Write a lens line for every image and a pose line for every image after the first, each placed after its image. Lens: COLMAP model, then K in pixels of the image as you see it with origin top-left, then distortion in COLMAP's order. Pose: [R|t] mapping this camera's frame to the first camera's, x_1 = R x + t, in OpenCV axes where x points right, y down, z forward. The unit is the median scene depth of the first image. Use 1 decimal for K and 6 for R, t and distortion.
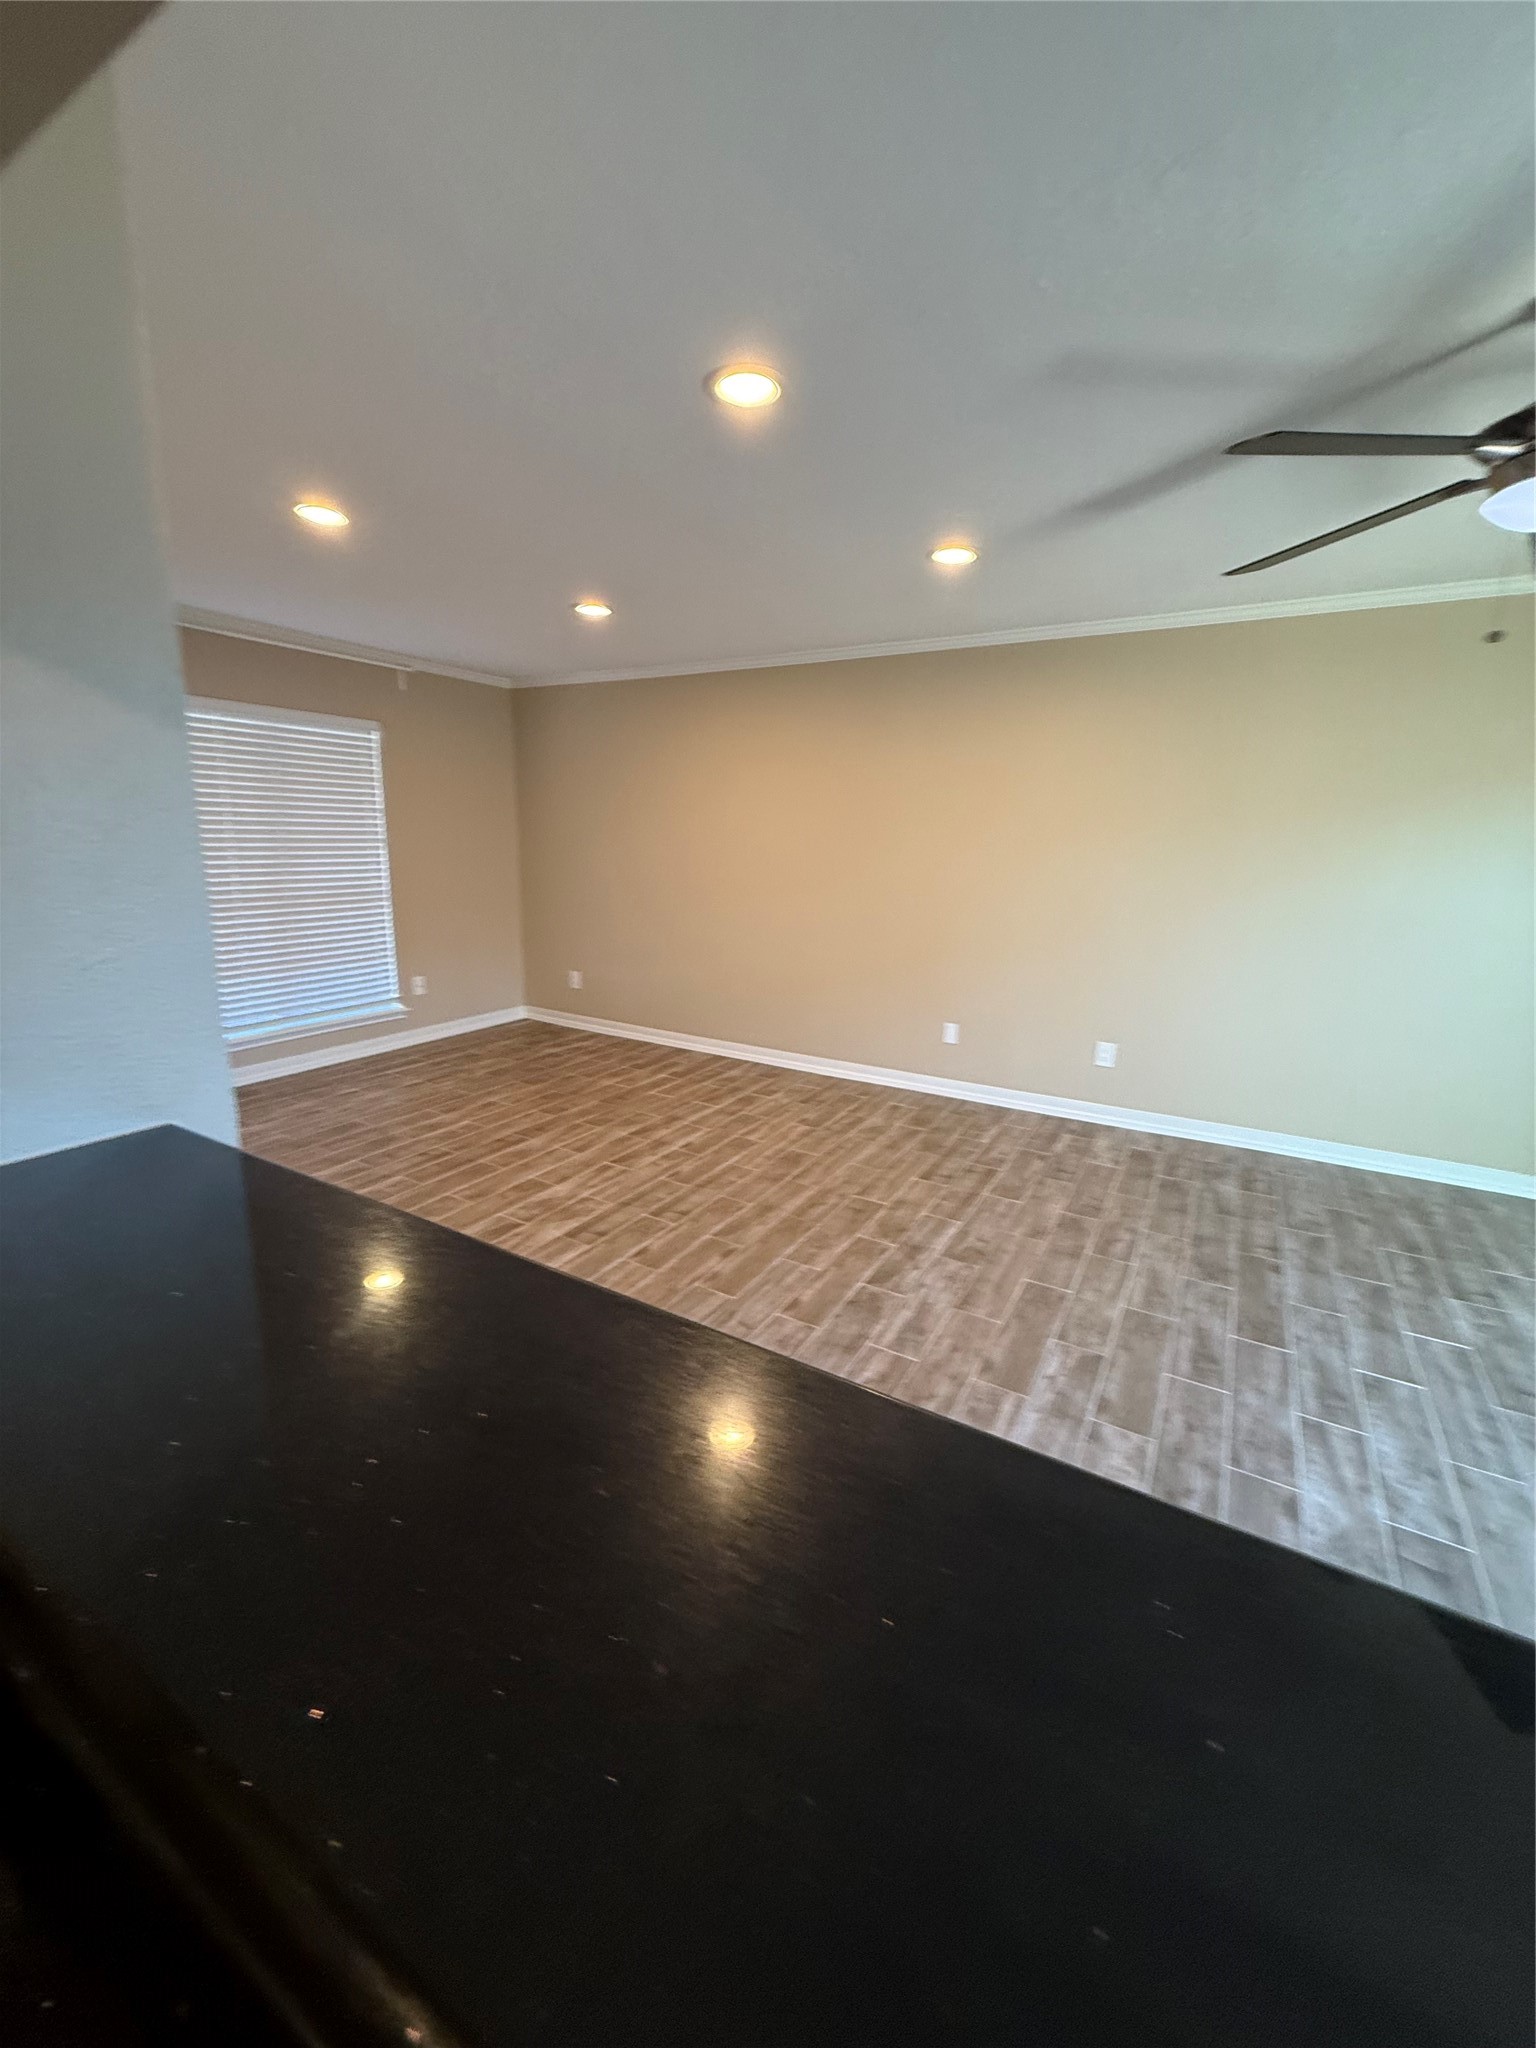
lens RADIAL K [[815.7, 0, 762.8], [0, 815.7, 1015.2], [0, 0, 1]] dist [-0.000620, 0.000441]
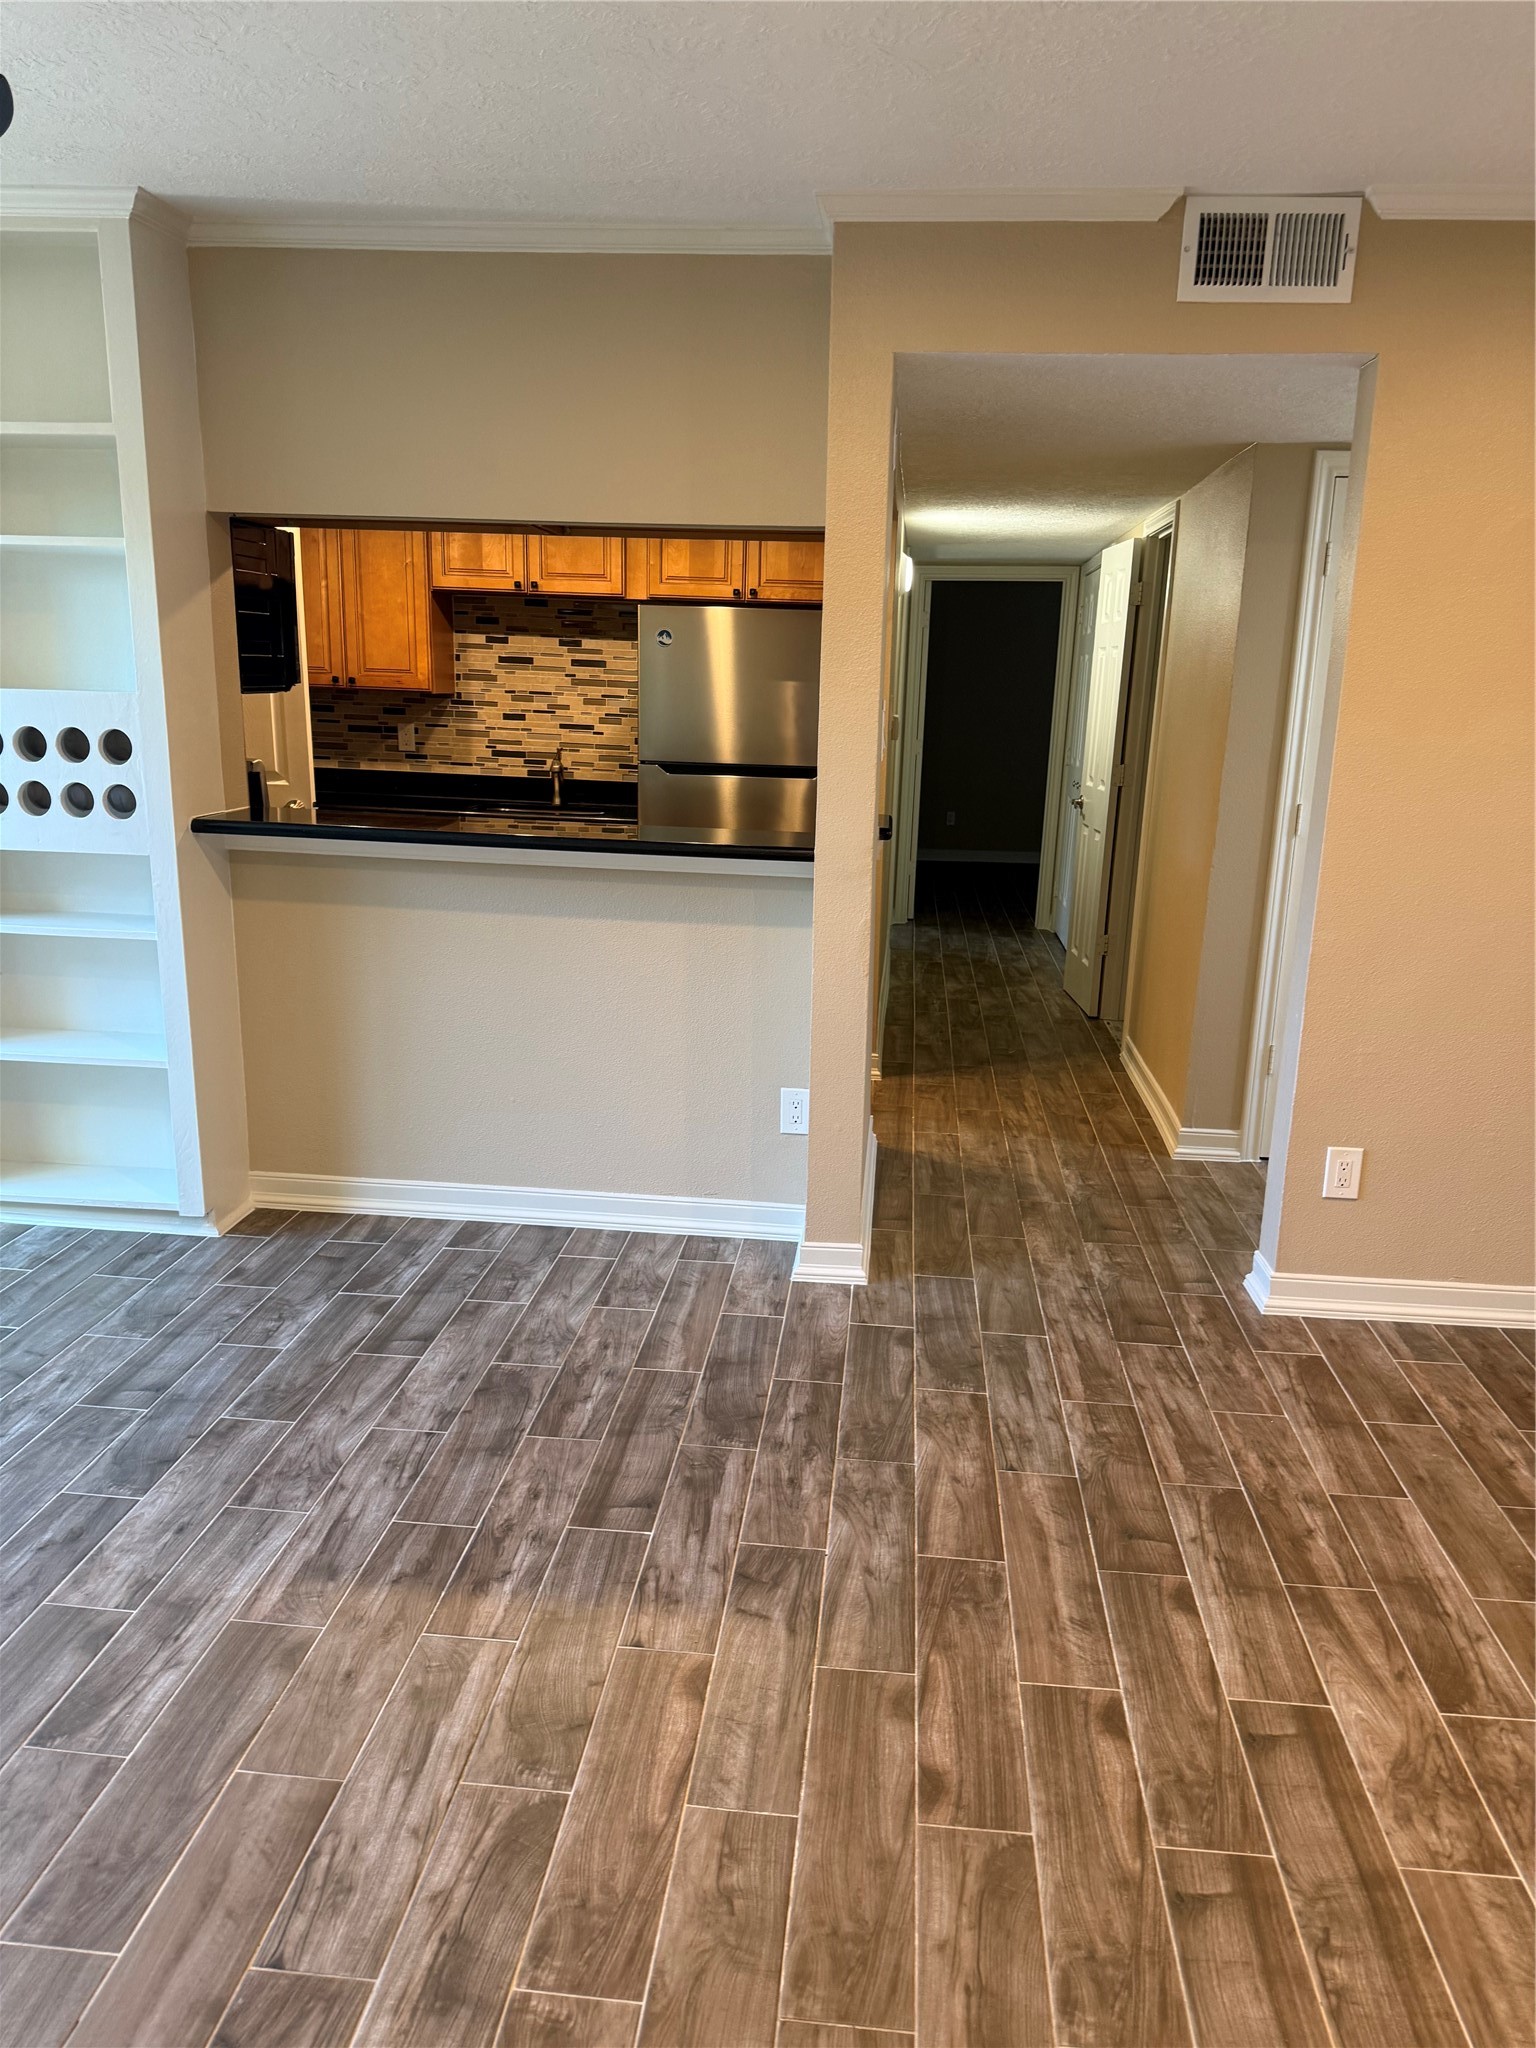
lens RADIAL K [[1441.0, 0, 780.9], [0, 1441.0, 1031.2], [0, 0, 1]] dist [0.086541, -0.116119]
pose [[-0.901330, 0.056417, -0.429443, 0.279786], [-0.139051, 0.901309, 0.410253, -0.282872], [0.410206, 0.429488, -0.804531, 1.289954]]
